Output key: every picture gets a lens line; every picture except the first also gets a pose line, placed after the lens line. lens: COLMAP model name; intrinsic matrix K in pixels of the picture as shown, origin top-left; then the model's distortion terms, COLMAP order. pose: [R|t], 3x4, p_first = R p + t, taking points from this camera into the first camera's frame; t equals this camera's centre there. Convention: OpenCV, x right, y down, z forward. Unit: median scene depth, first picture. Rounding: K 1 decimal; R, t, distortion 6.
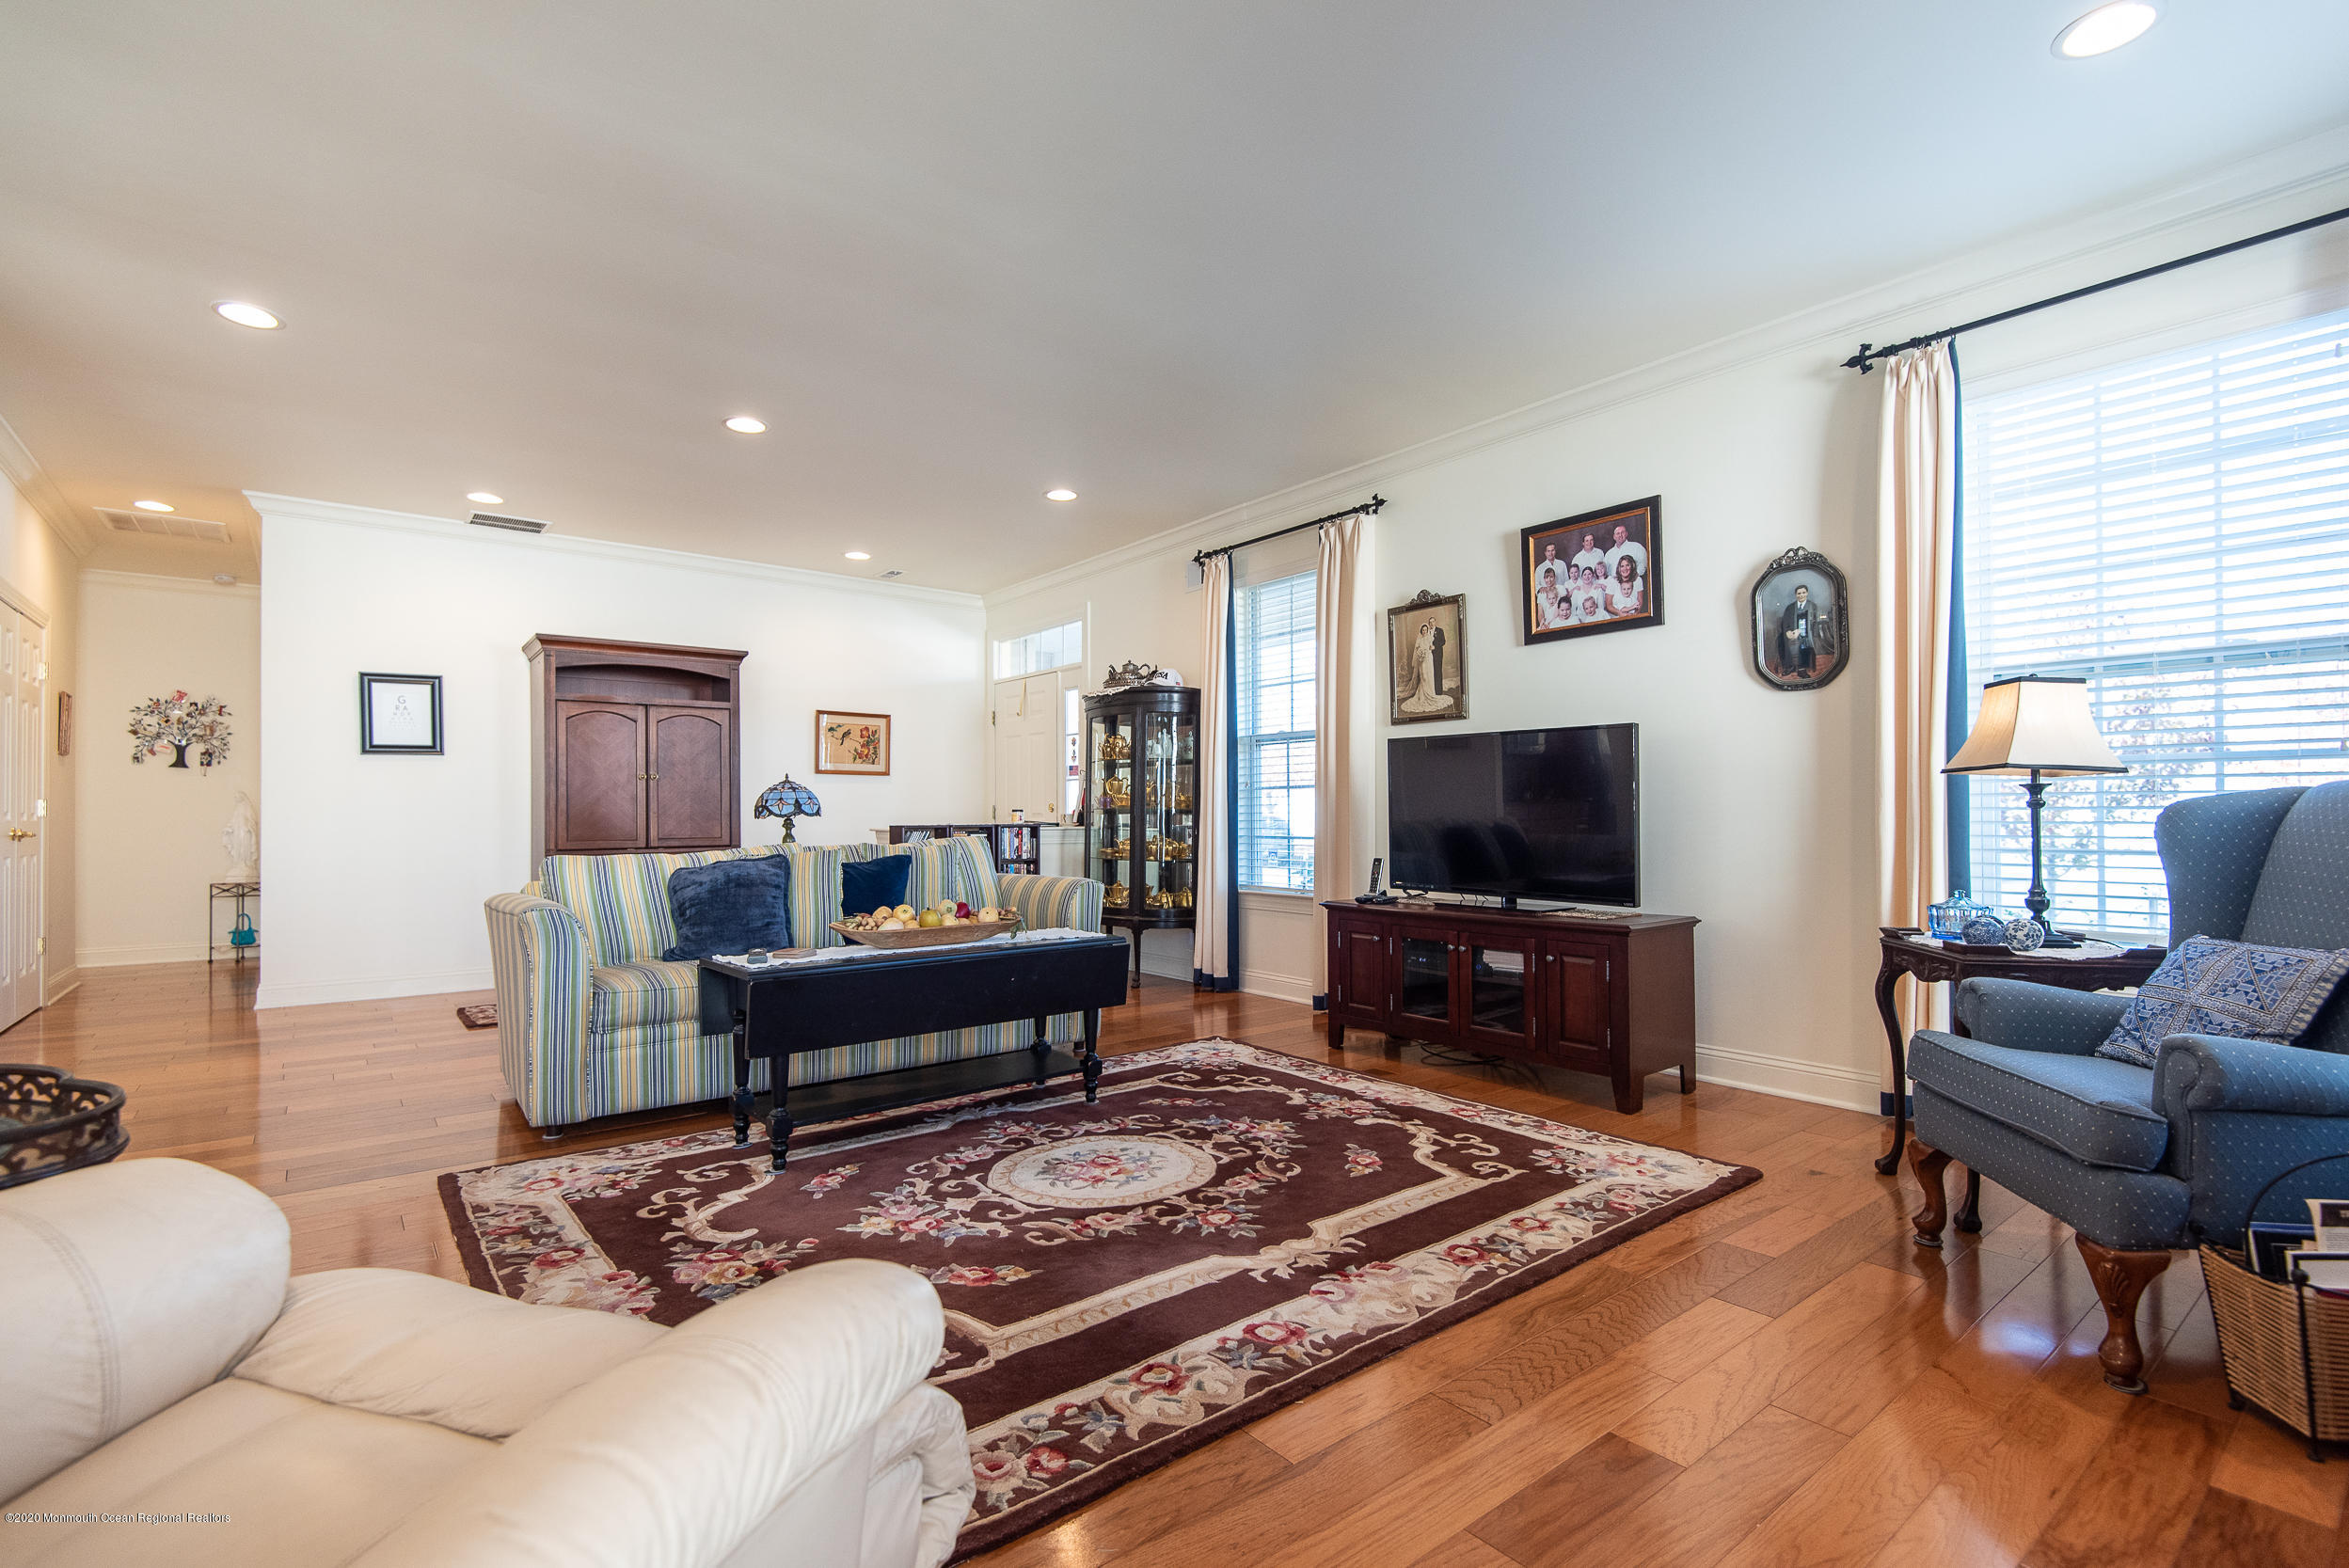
lens RADIAL K [[1071.9, 0, 1181.7], [0, 1071.9, 816.7], [0, 0, 1]] dist [0.022942, -0.011698]
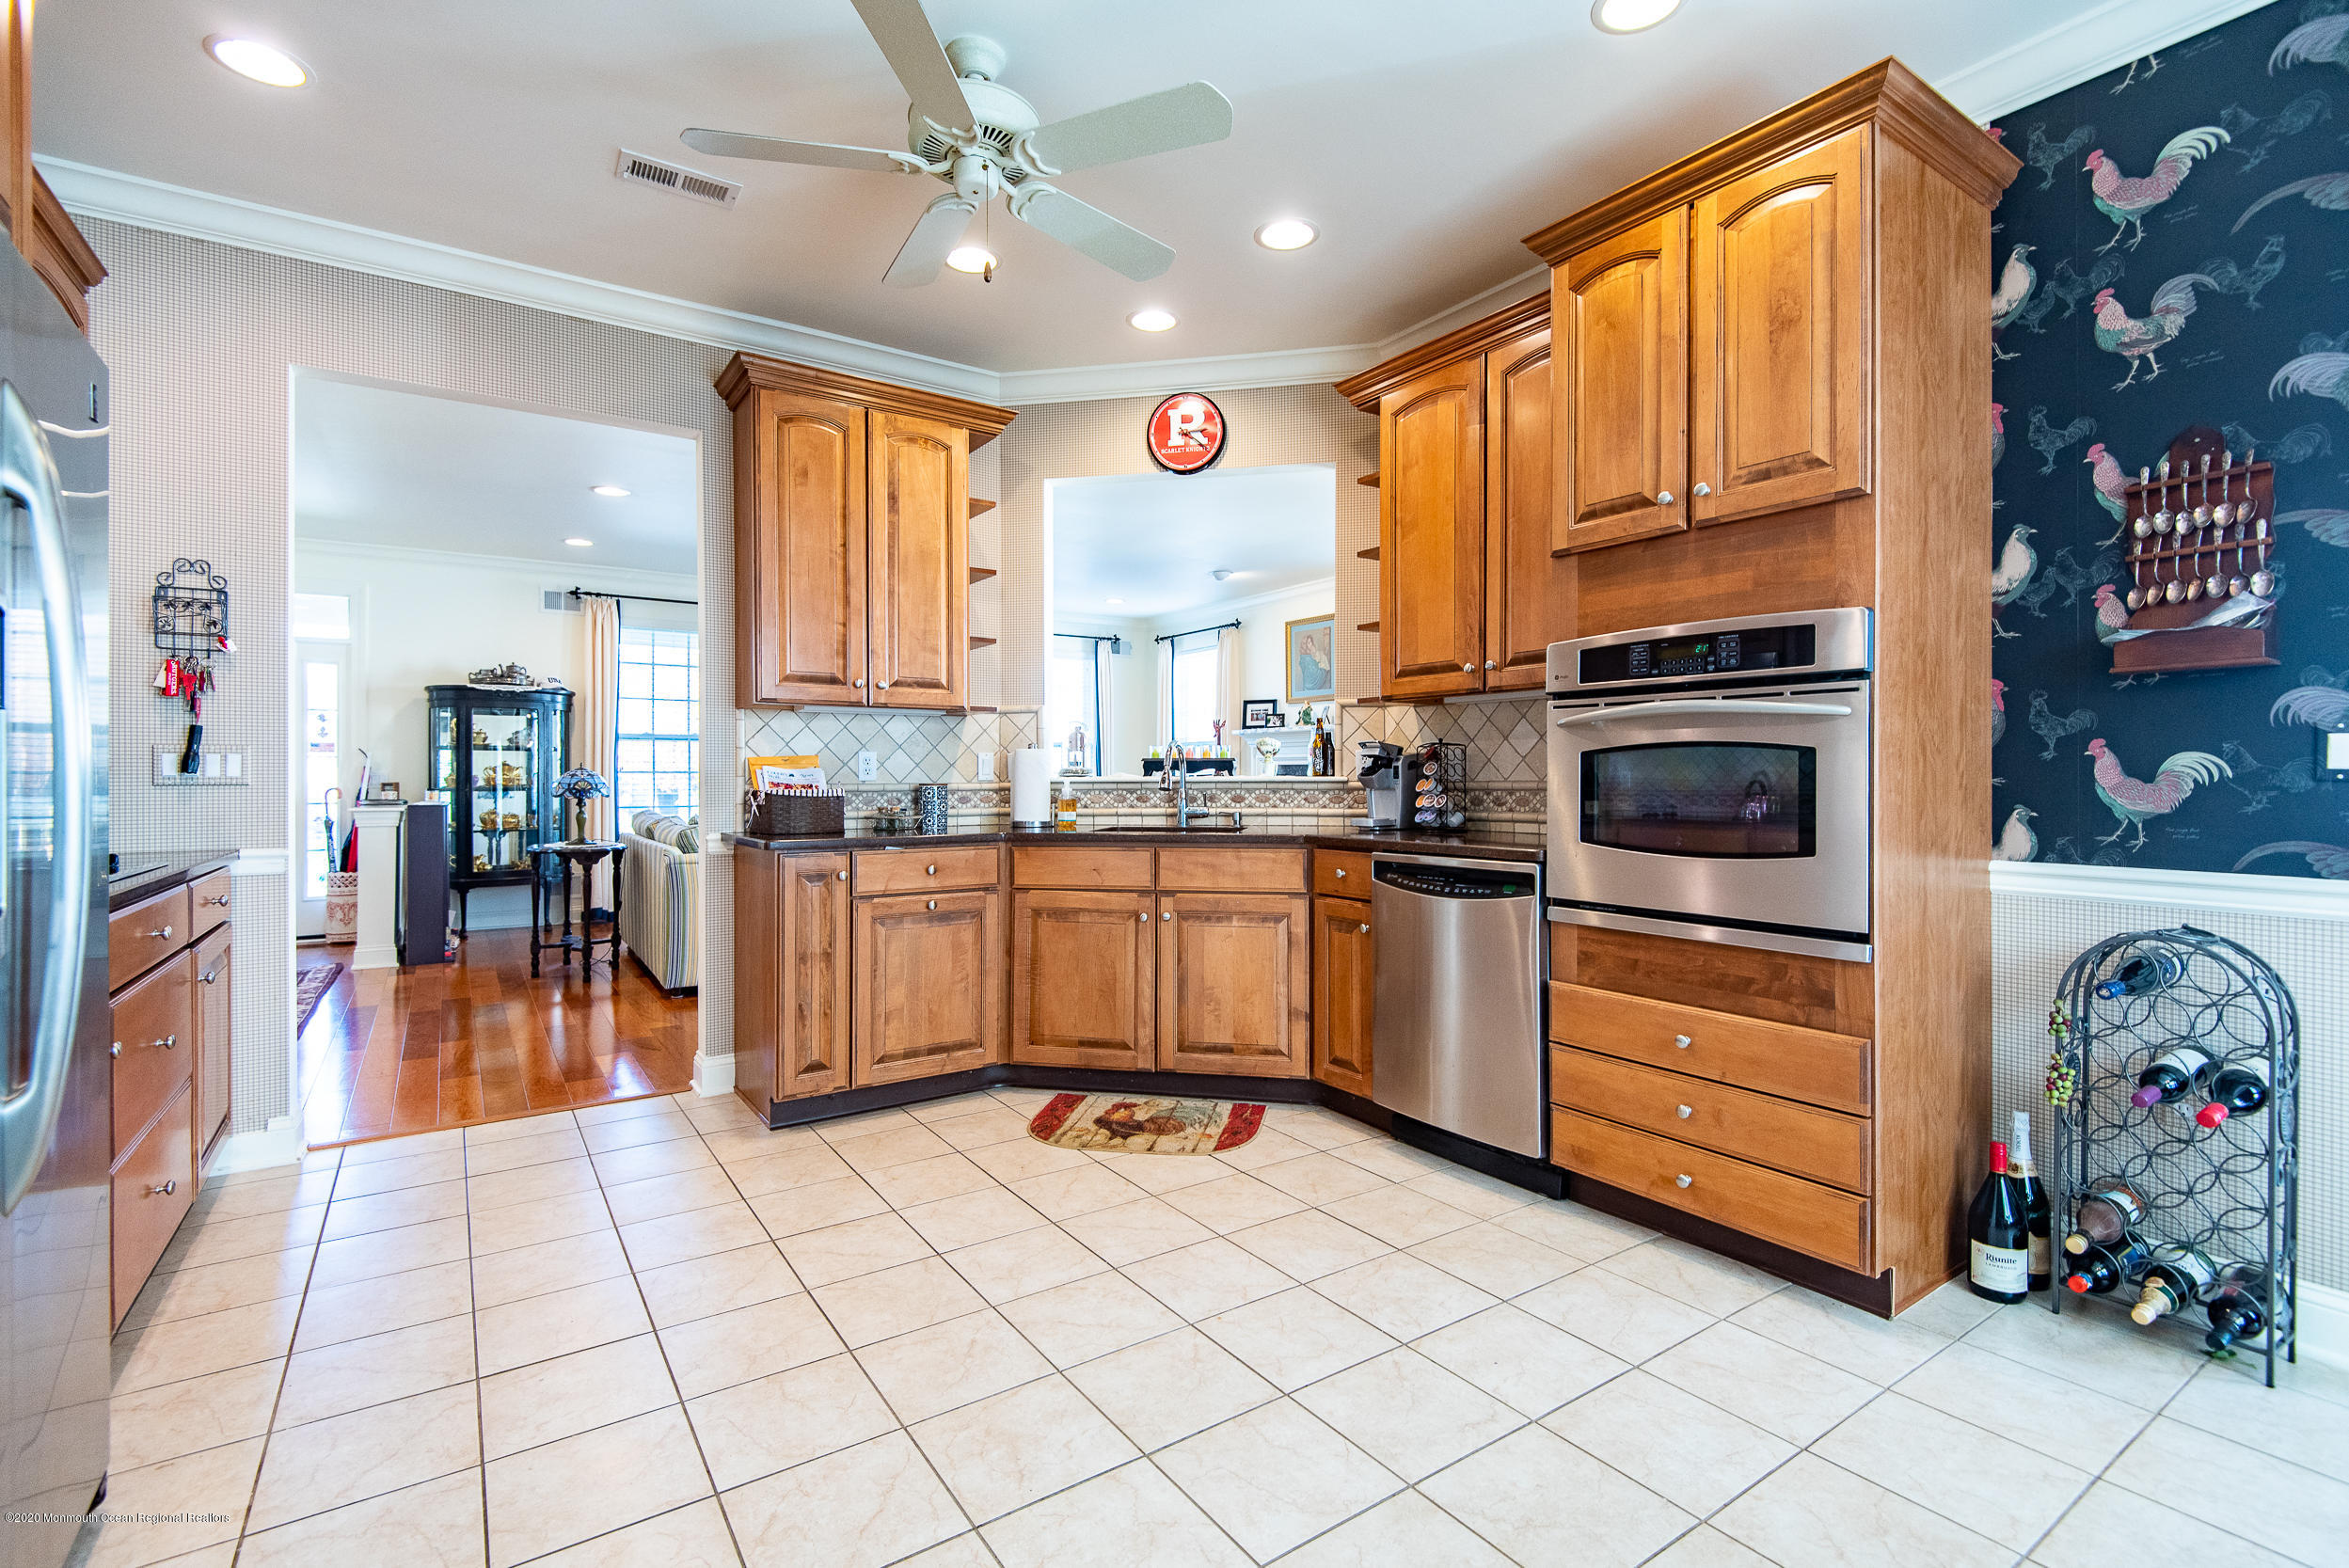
lens RADIAL K [[1071.9, 0, 1188.9], [0, 1071.9, 782.8], [0, 0, 1]] dist [0.022942, -0.011698]
pose [[0.060451, 0.000153, 0.998171, -2.155042], [0.003497, 0.999994, -0.000365, -0.016224], [-0.998165, 0.003513, 0.060450, 0.312531]]
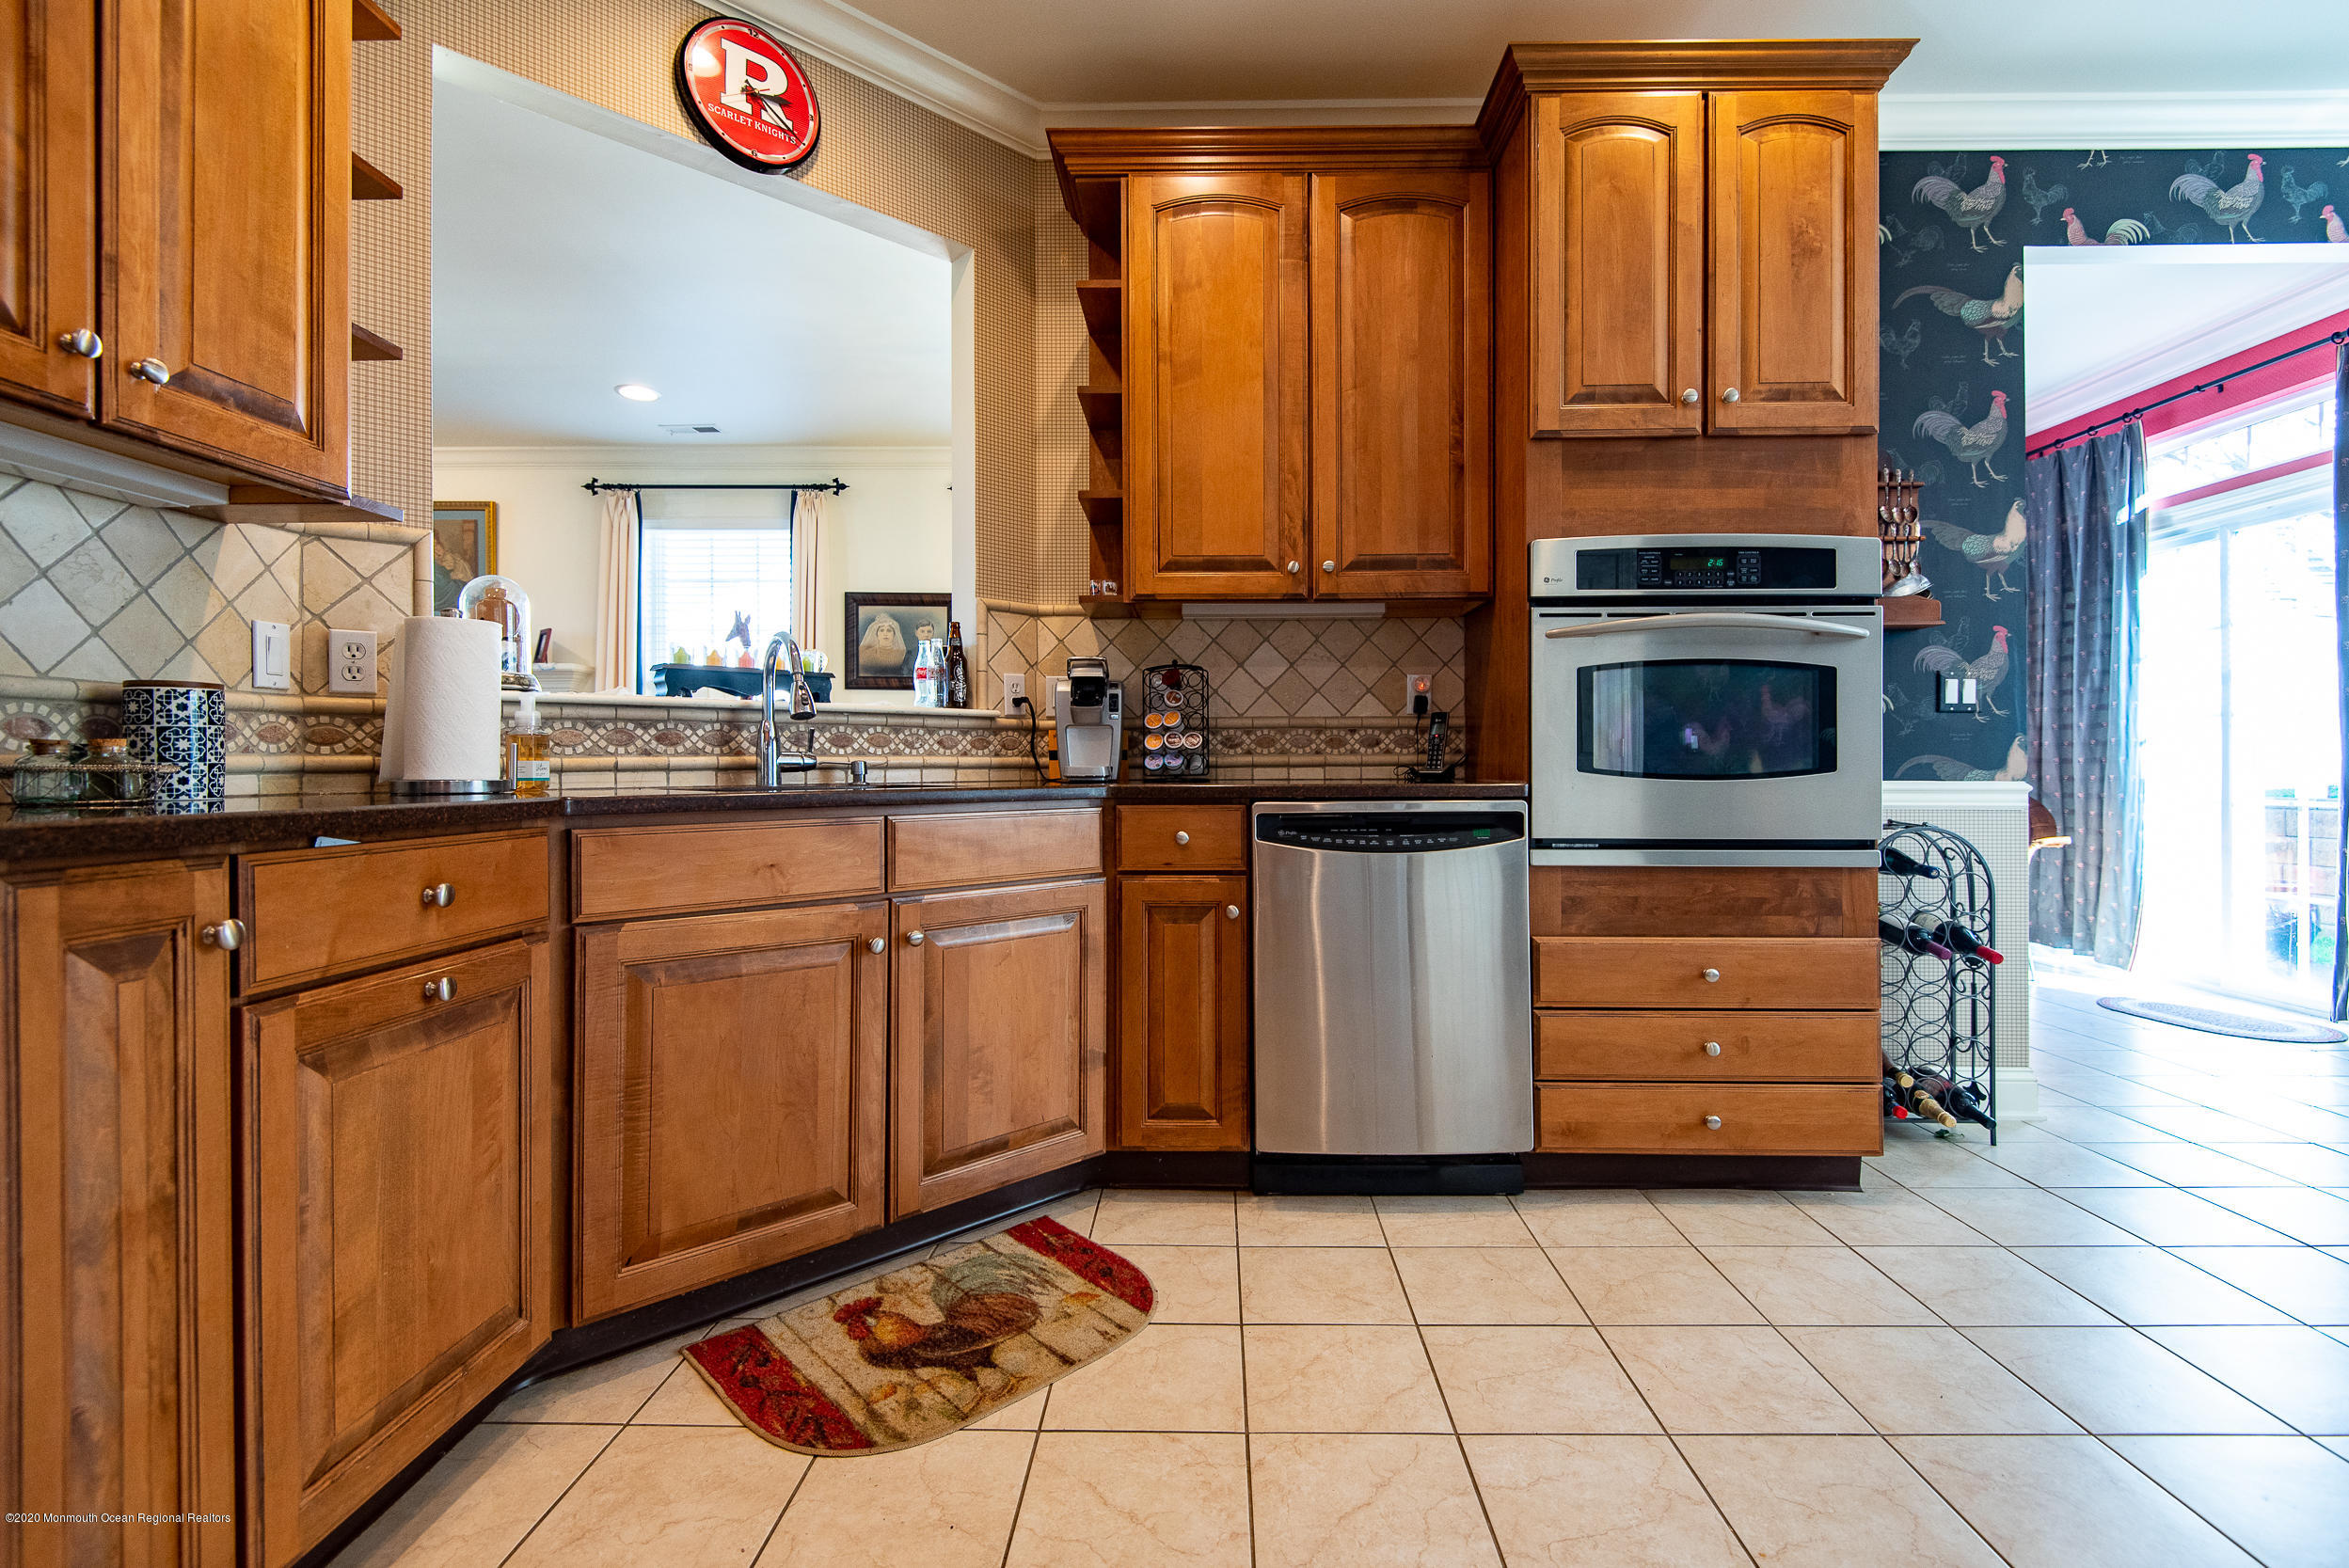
lens RADIAL K [[1071.9, 0, 1209.7], [0, 1071.9, 769.0], [0, 0, 1]] dist [0.022942, -0.011698]
pose [[-0.779075, 0.006470, 0.626897, -1.626277], [0.009841, 0.999950, 0.001910, 0.020825], [-0.626853, 0.007657, -0.779100, 0.732615]]
